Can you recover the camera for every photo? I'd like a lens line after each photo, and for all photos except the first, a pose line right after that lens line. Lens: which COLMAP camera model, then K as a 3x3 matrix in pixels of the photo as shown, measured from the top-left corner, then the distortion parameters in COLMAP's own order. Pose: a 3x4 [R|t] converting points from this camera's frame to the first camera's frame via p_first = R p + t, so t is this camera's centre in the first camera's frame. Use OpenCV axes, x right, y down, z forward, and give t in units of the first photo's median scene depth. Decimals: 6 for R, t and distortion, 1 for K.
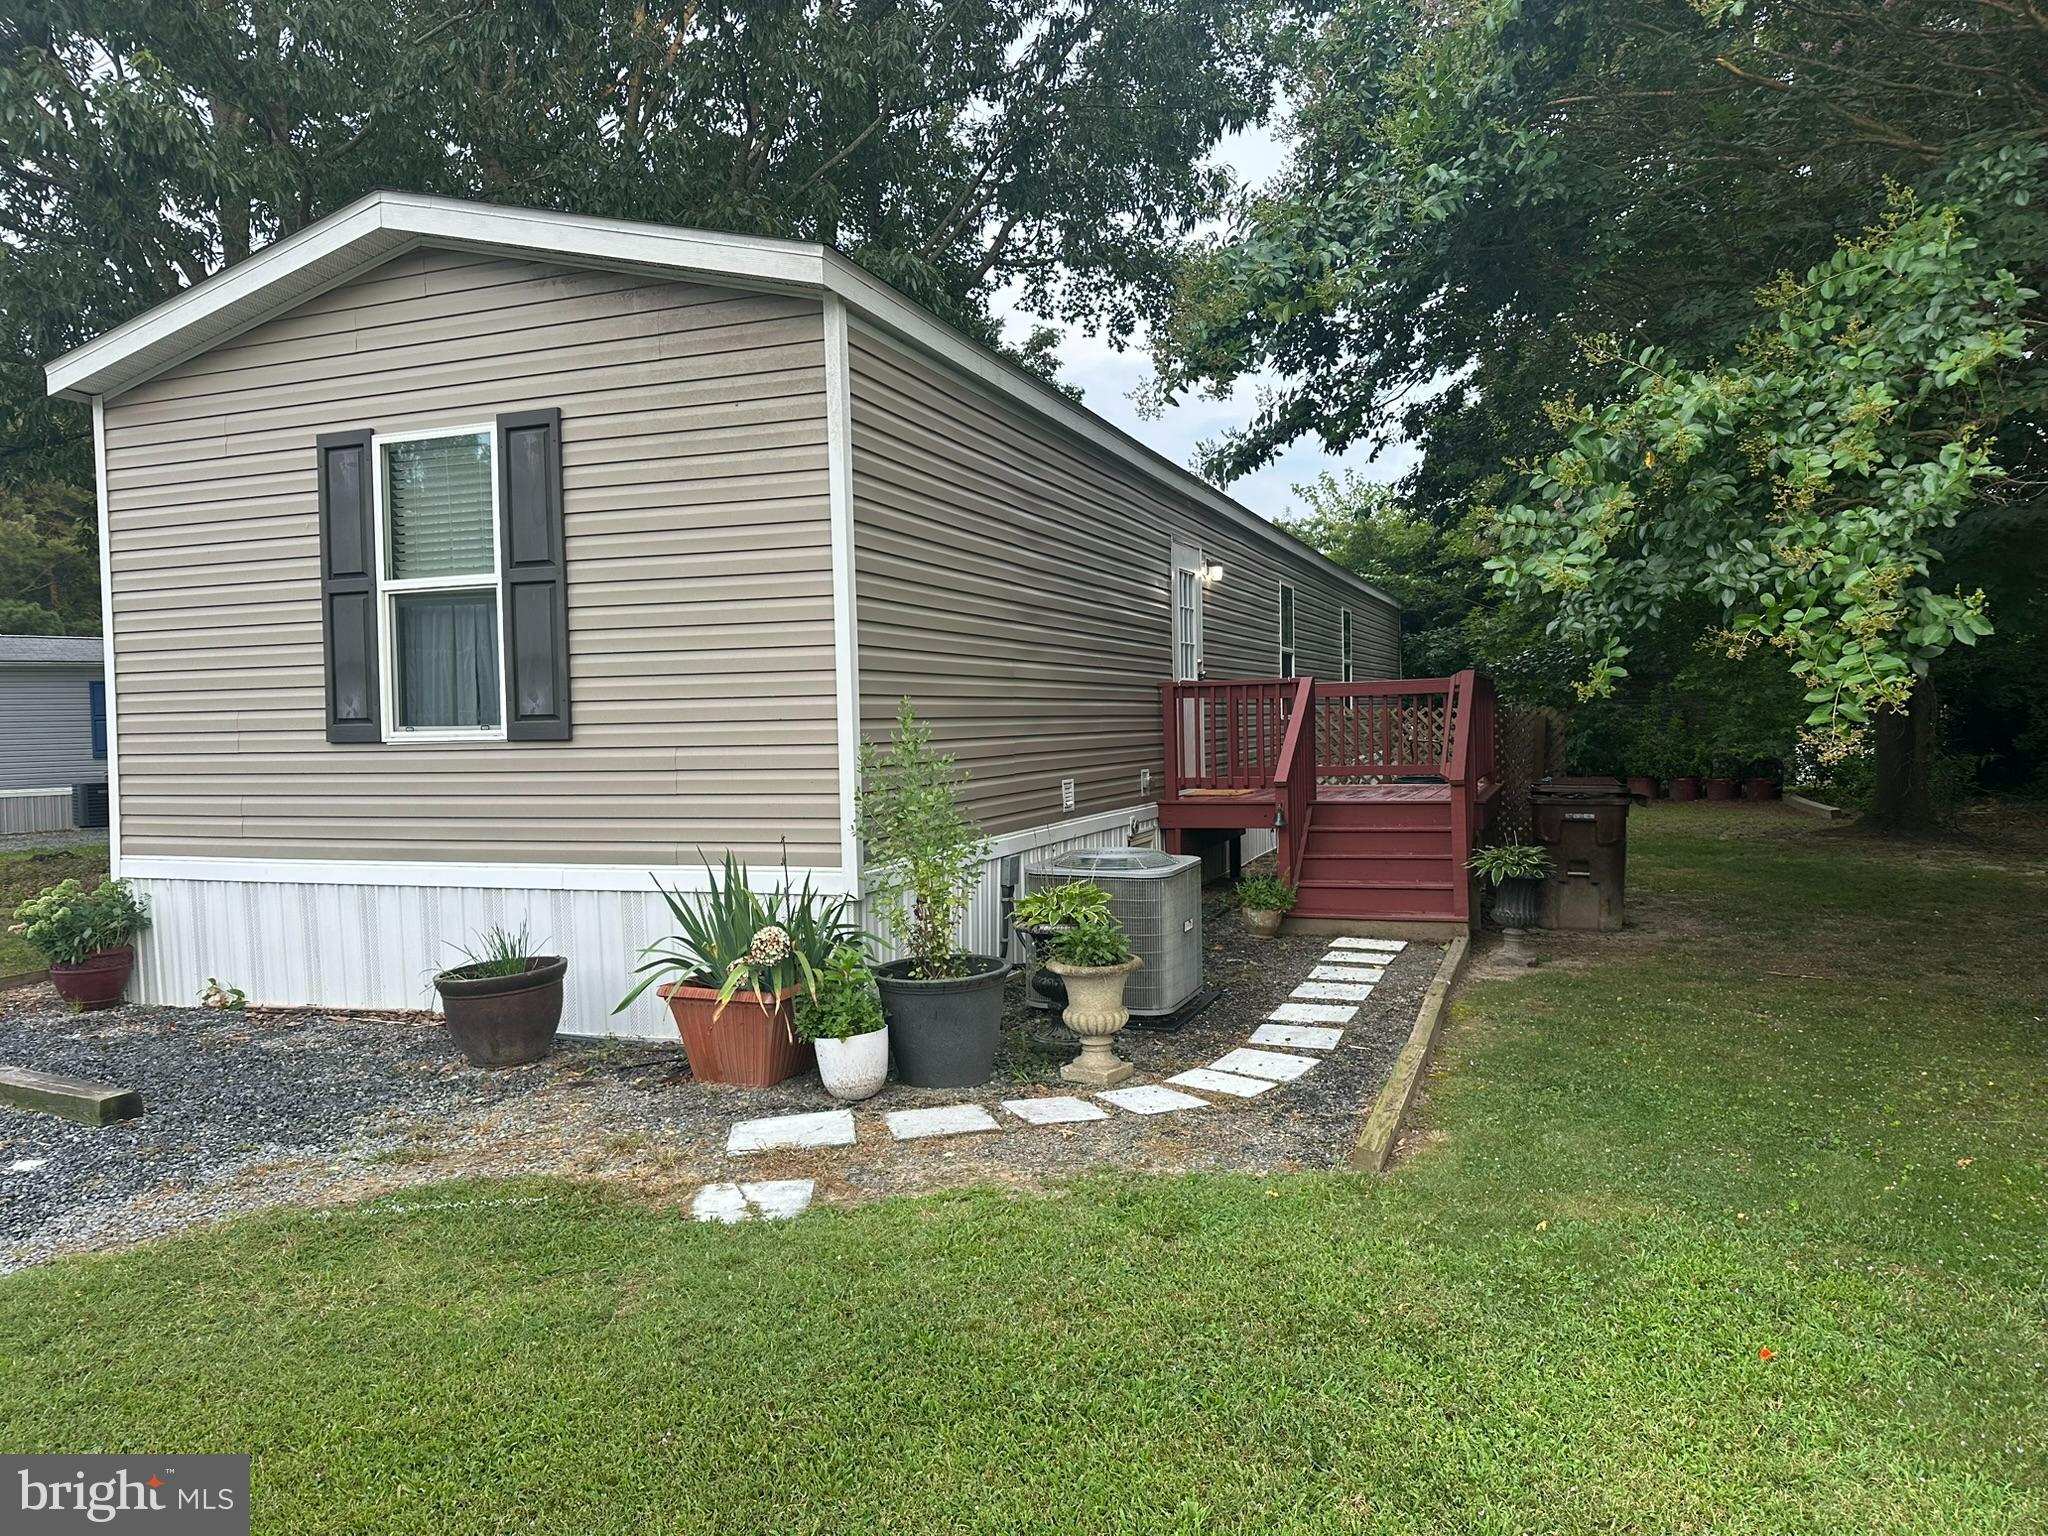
lens RADIAL K [[1465.5, 0, 1026.5], [0, 1465.5, 768.3], [0, 0, 1]] dist [-0.006540, -0.028494]
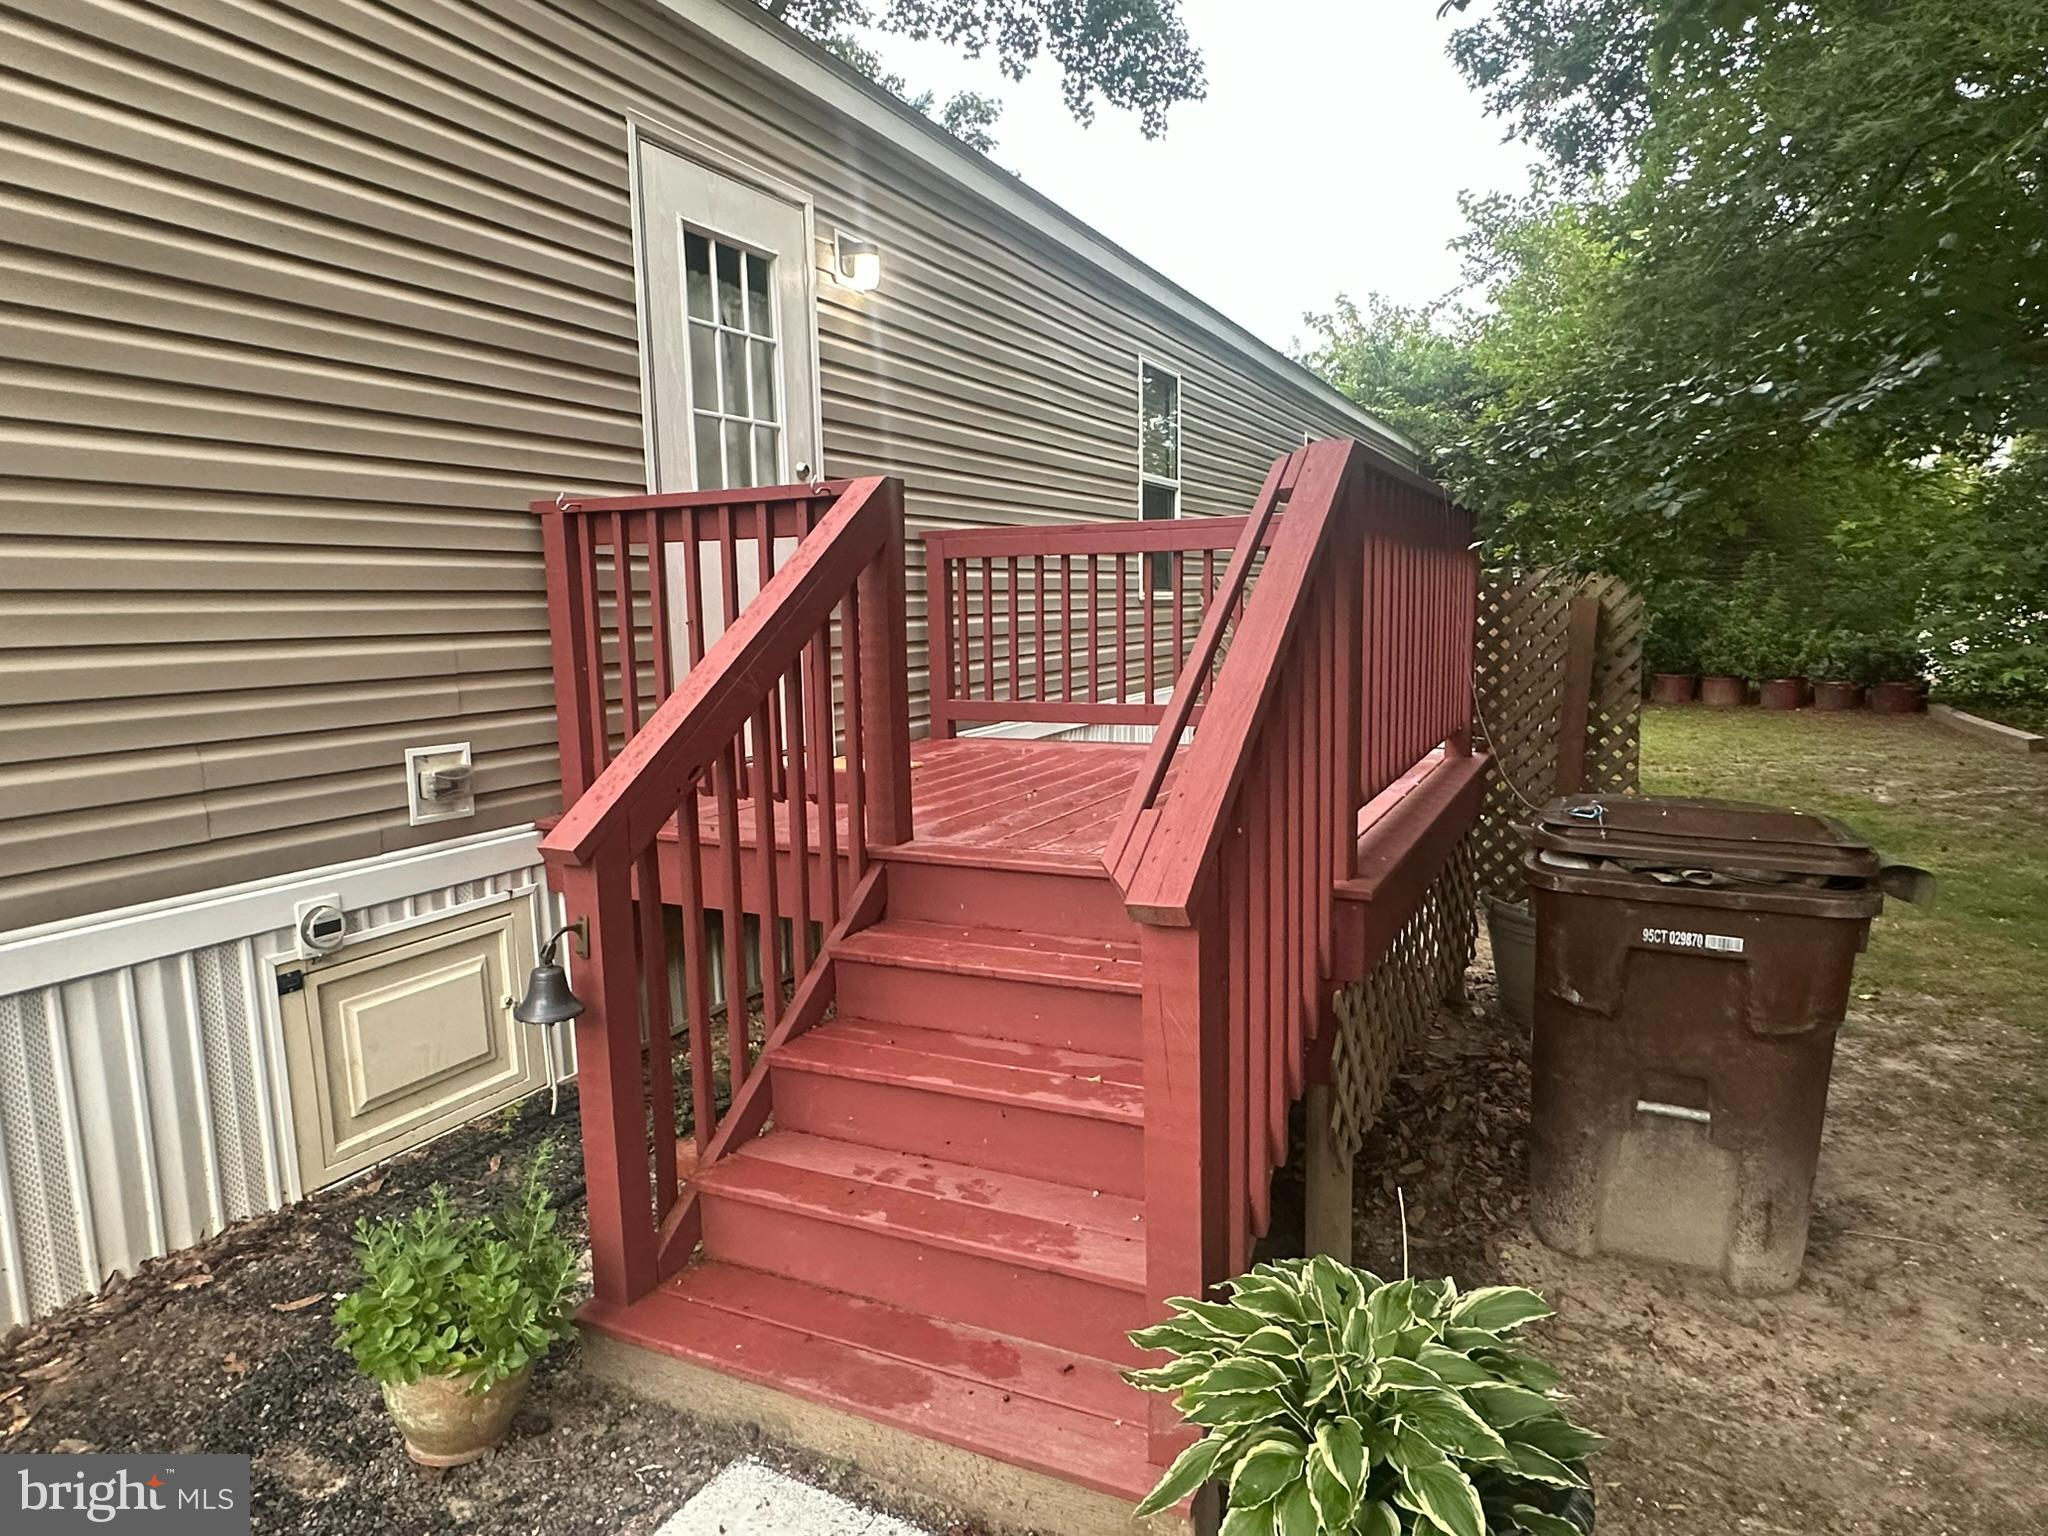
lens RADIAL K [[1286.5, 0, 1013.0], [0, 1286.5, 774.6], [0, 0, 1]] dist [-0.028789, 0.004069]
pose [[0.996190, 0.018466, -0.085233, 0.122548], [-0.009139, 0.994049, 0.108548, -0.013274], [0.086730, -0.107356, 0.990431, 0.344019]]
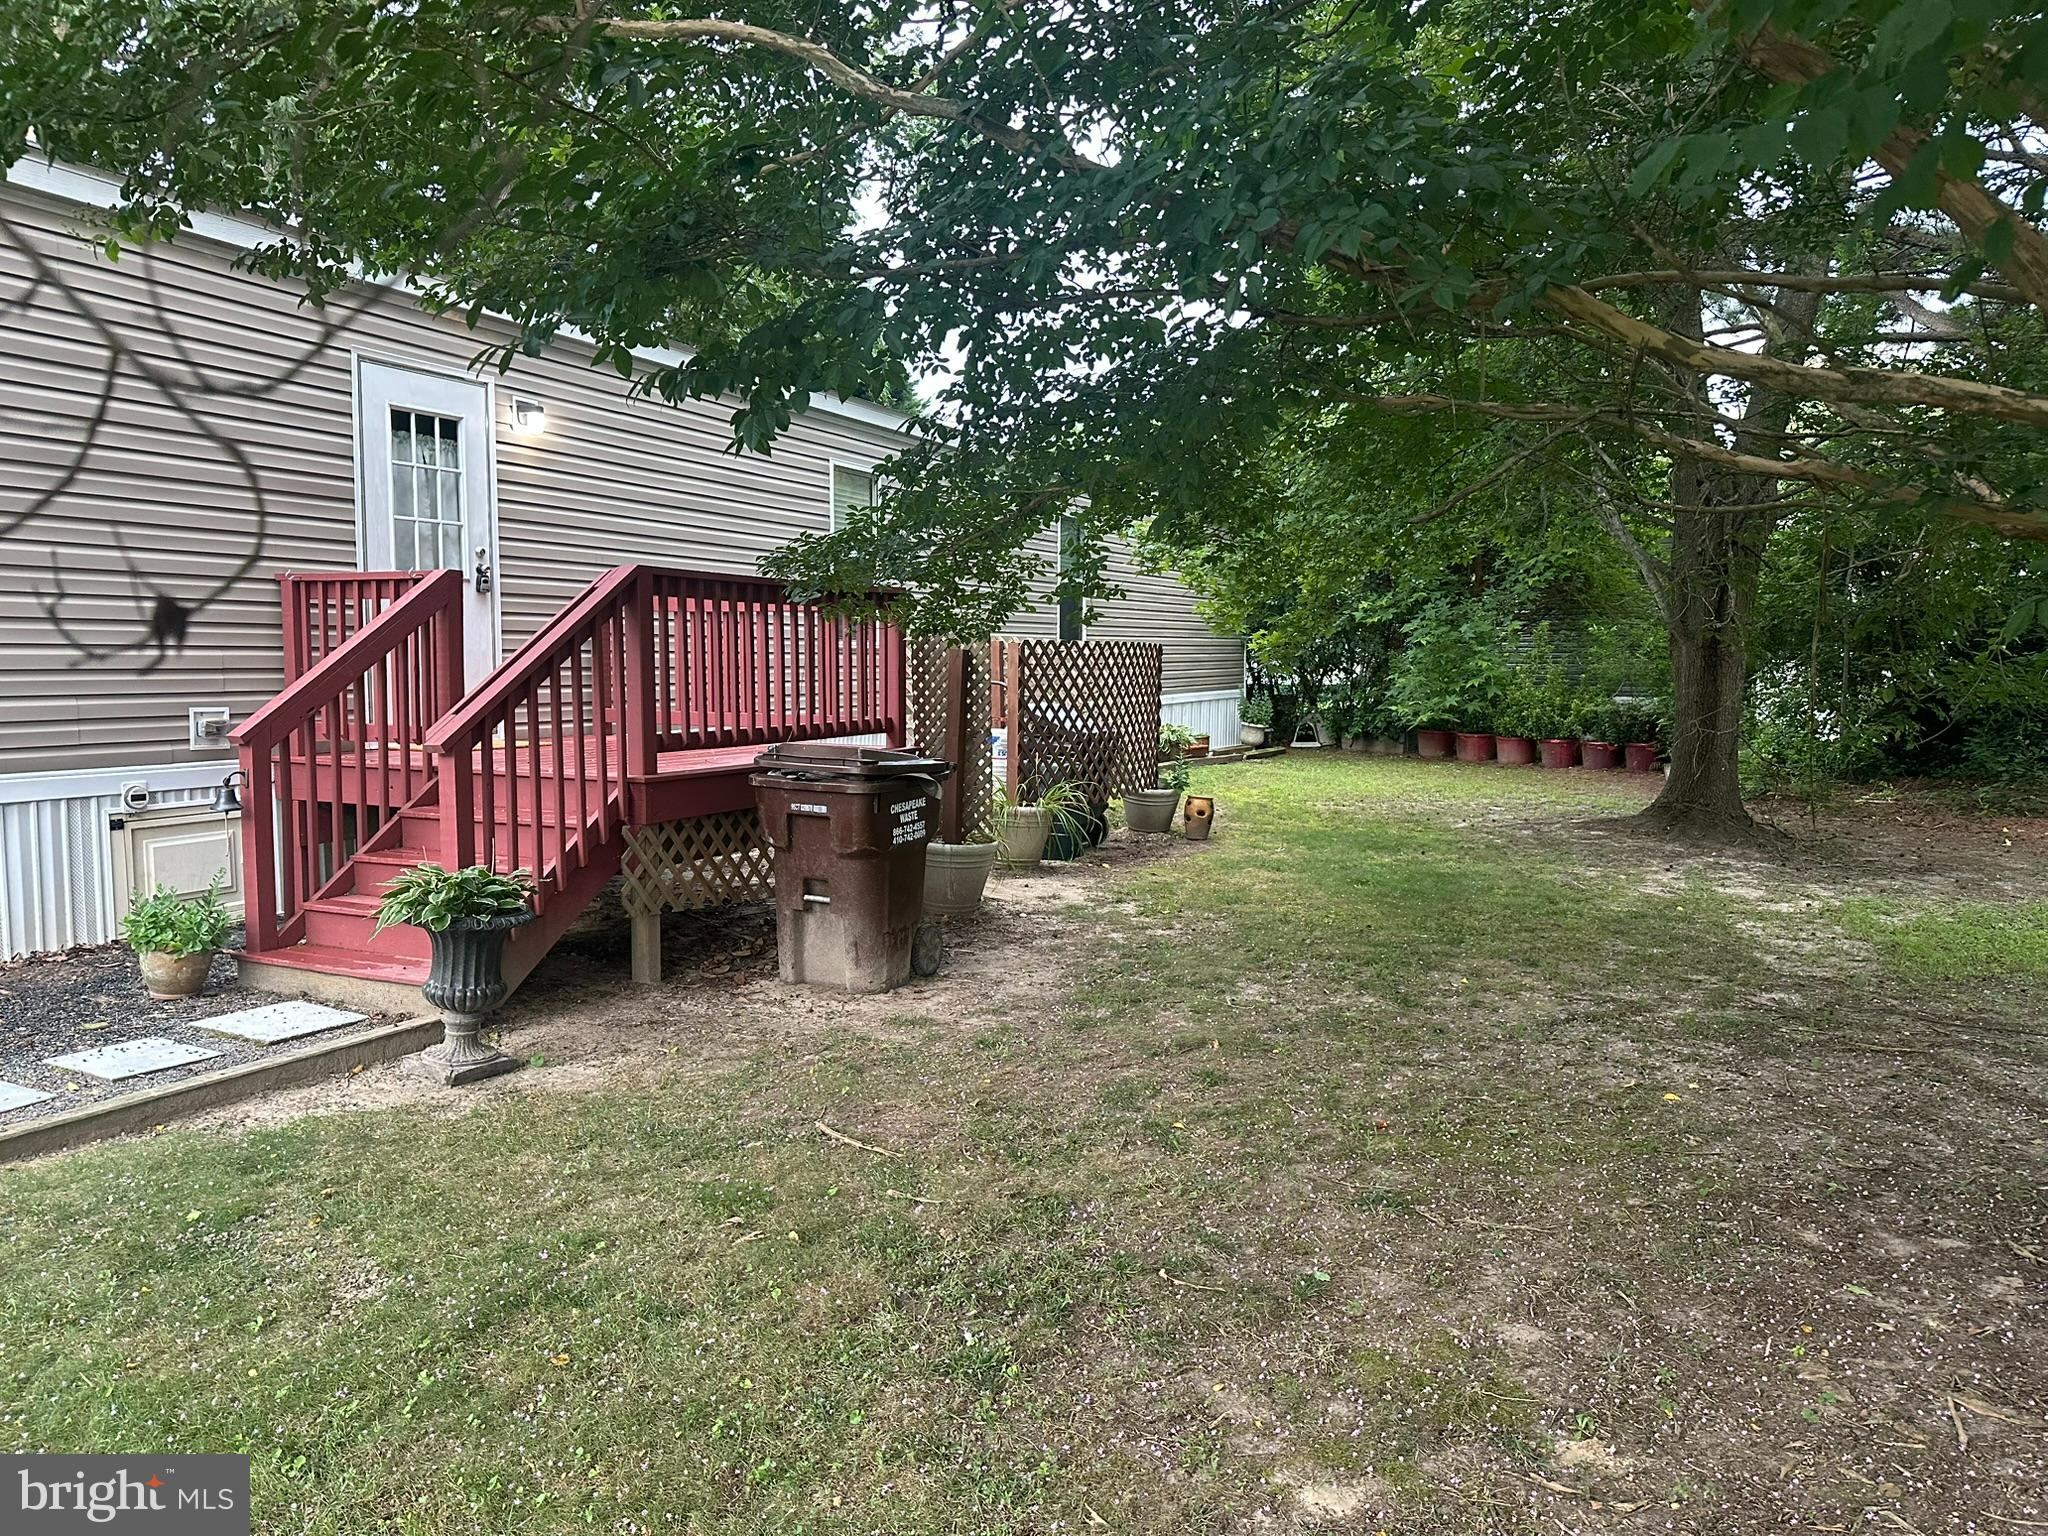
lens RADIAL K [[1465.5, 0, 1034.4], [0, 1465.5, 759.5], [0, 0, 1]] dist [-0.006540, -0.028494]
pose [[0.997107, 0.037762, -0.065971, 0.239586], [-0.034905, 0.998424, 0.043934, -0.008351], [0.067526, -0.041504, 0.996854, 0.187875]]
